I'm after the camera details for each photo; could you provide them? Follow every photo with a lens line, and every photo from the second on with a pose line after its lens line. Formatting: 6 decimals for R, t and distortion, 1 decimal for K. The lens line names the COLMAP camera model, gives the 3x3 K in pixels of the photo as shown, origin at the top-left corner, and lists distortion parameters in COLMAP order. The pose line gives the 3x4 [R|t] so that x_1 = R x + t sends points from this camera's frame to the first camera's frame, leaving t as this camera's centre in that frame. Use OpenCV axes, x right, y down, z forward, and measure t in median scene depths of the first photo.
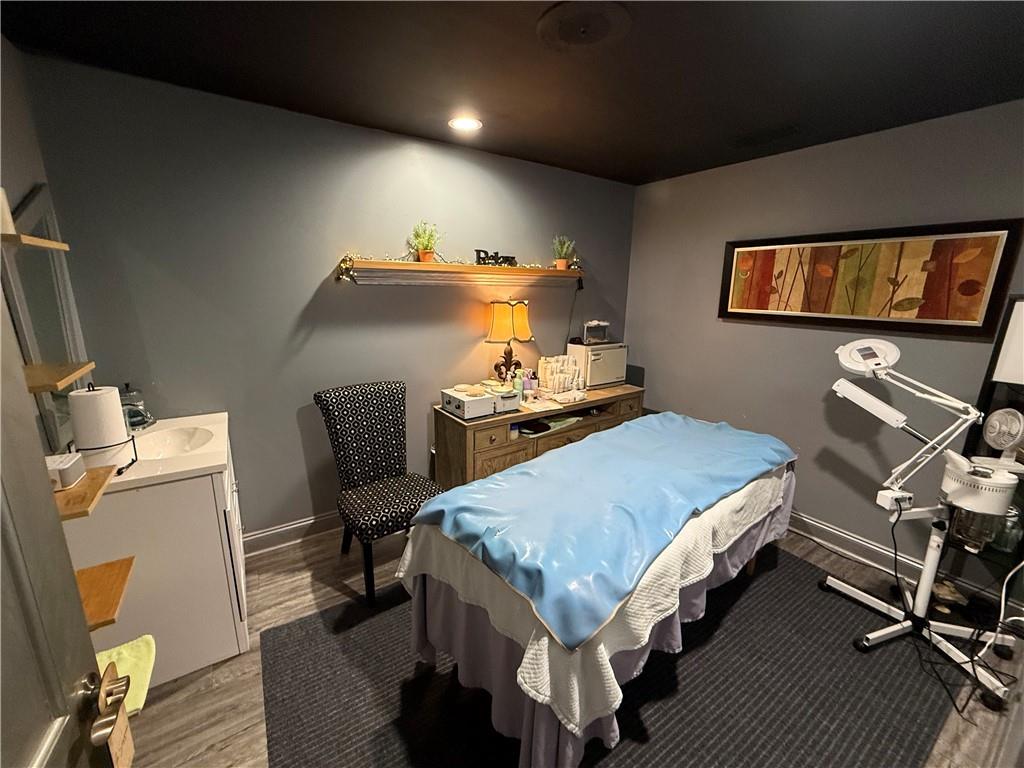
lens RADIAL K [[412.0, 0, 511.7], [0, 412.0, 382.0], [0, 0, 1]] dist [0.003828, 0.000285]
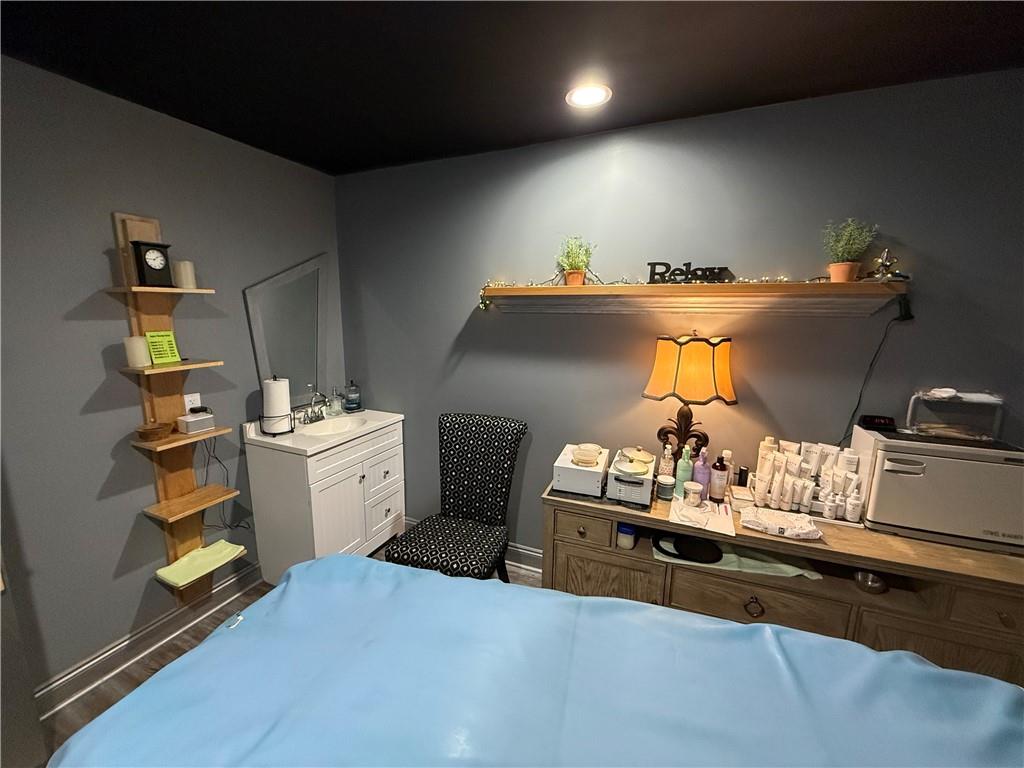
lens RADIAL K [[412.0, 0, 509.2], [0, 412.0, 383.7], [0, 0, 1]] dist [0.003828, 0.000285]
pose [[0.542308, 0.136321, -0.829047, 0.376266], [-0.188376, 0.981356, 0.038143, -0.095756], [0.818790, 0.135487, 0.557877, 0.419280]]
